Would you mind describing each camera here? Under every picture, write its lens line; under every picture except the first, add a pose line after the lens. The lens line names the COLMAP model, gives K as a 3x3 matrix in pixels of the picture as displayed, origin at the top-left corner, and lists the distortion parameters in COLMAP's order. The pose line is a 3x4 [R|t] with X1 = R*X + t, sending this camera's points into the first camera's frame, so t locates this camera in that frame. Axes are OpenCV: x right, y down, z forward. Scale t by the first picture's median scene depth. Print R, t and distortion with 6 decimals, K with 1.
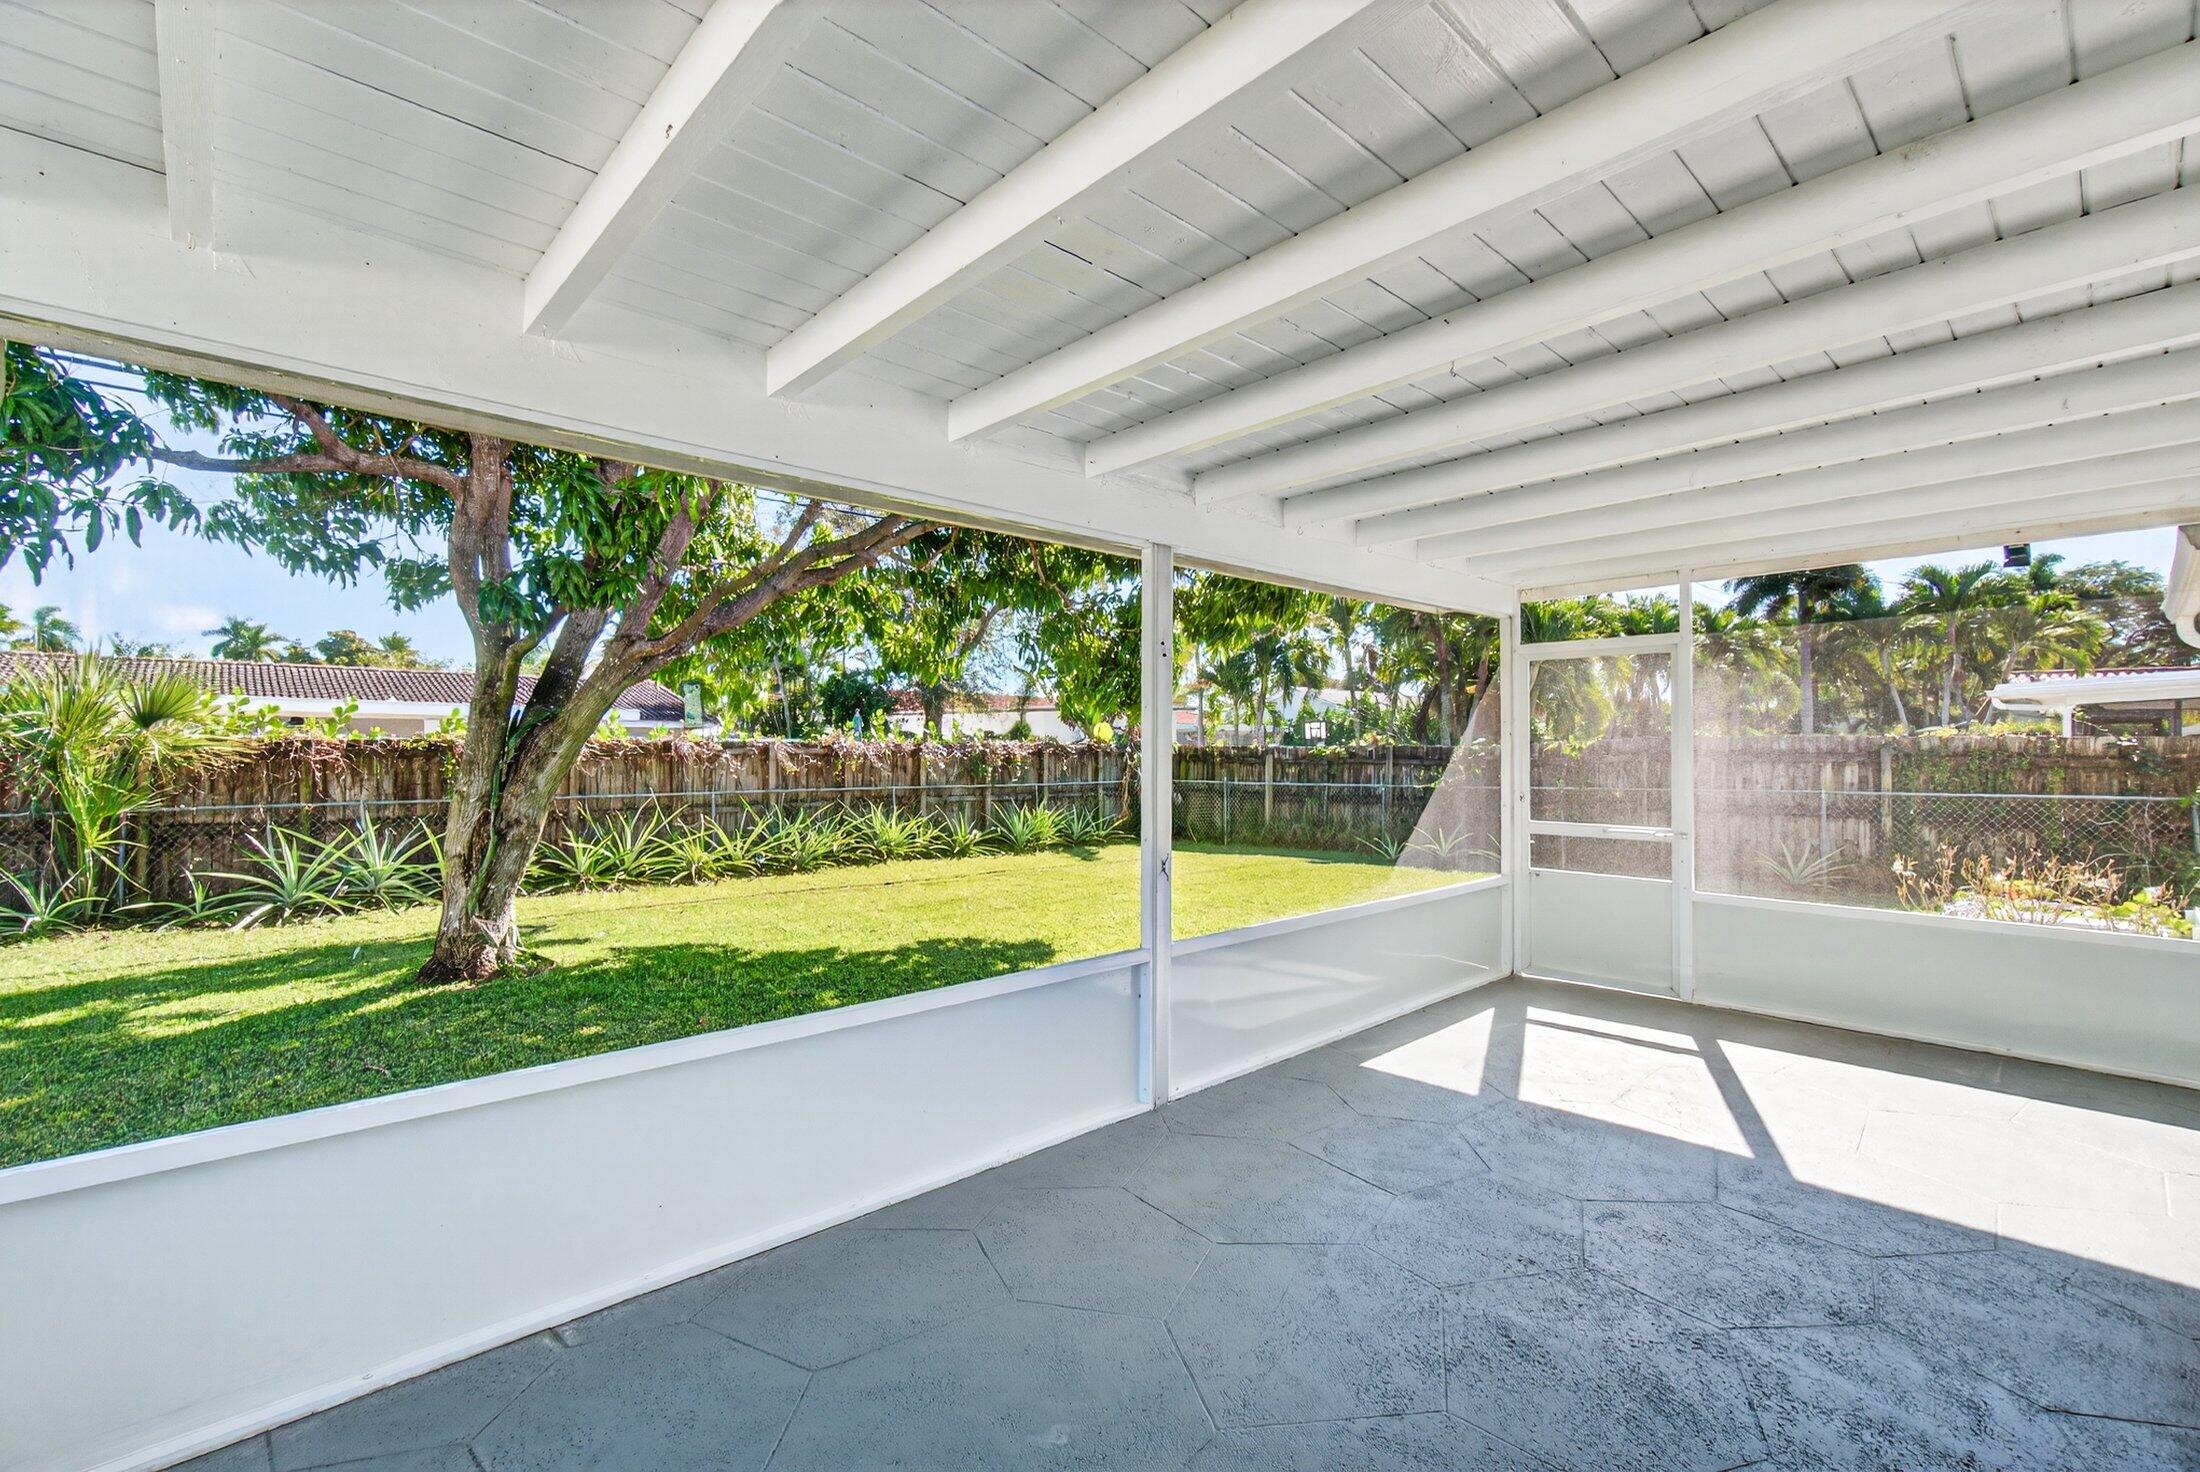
lens RADIAL K [[942.1, 0, 1087.1], [0, 942.1, 721.7], [0, 0, 1]] dist [0.002244, 0.000544]
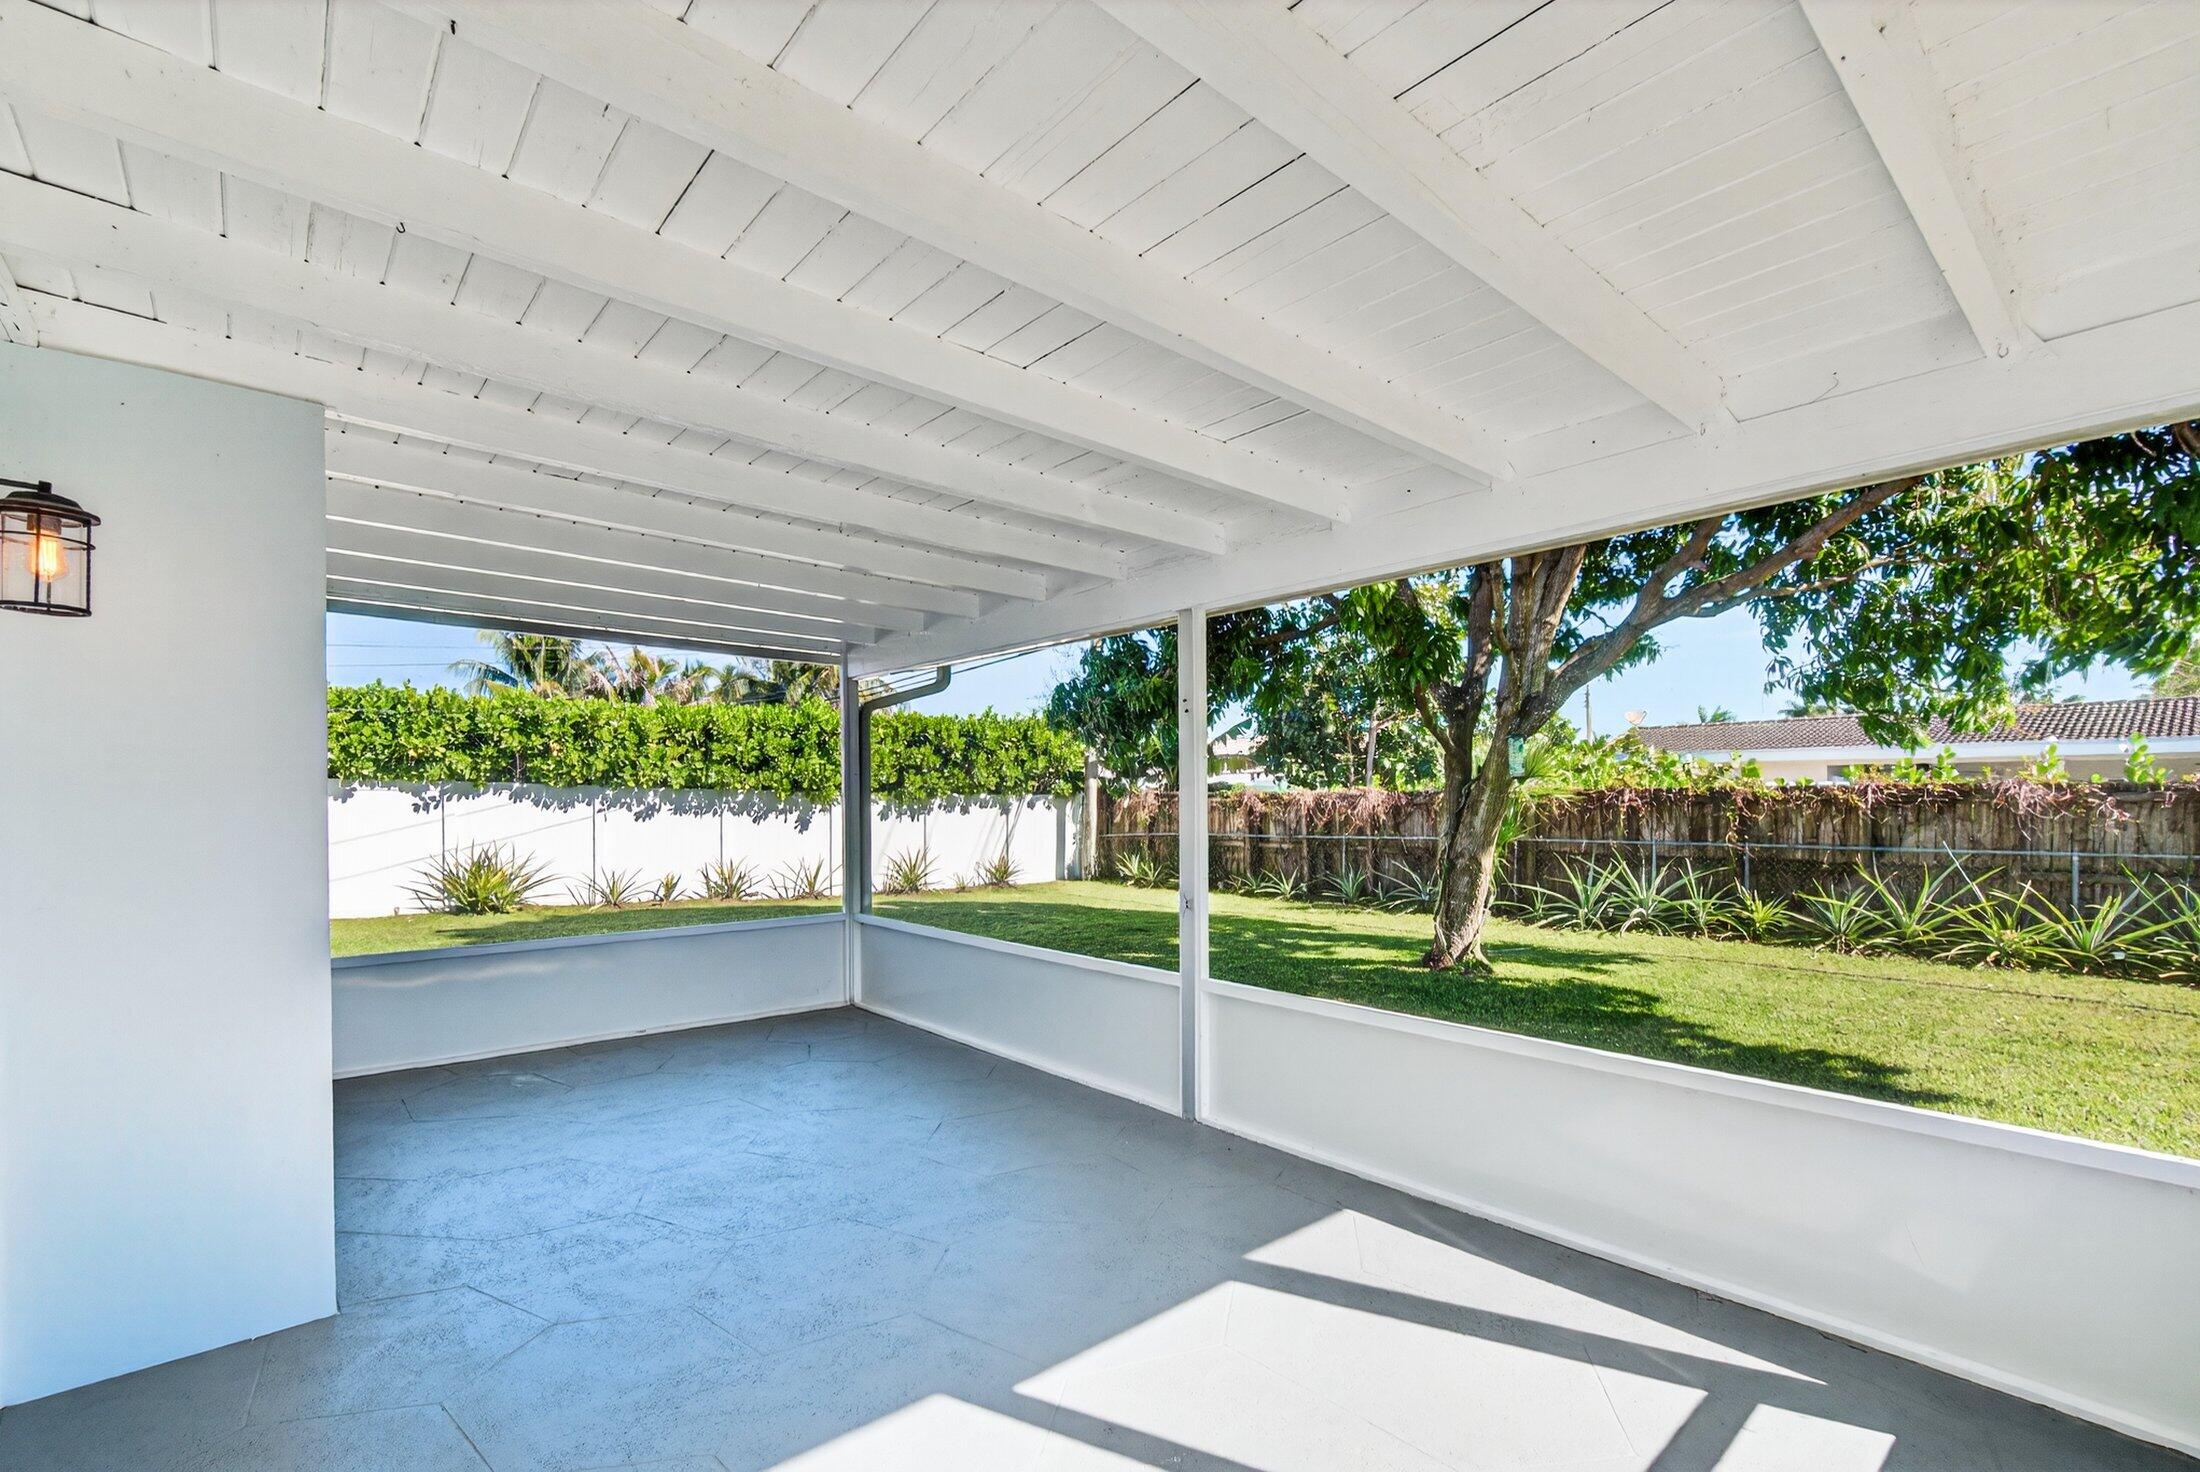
lens RADIAL K [[966.9, 0, 1111.6], [0, 966.9, 797.3], [0, 0, 1]] dist [-0.001078, -0.000225]
pose [[-0.016487, -0.004966, -0.999852, 1.075286], [0.035204, 0.999365, -0.005544, 0.030627], [0.999244, -0.035291, -0.016302, 0.838651]]
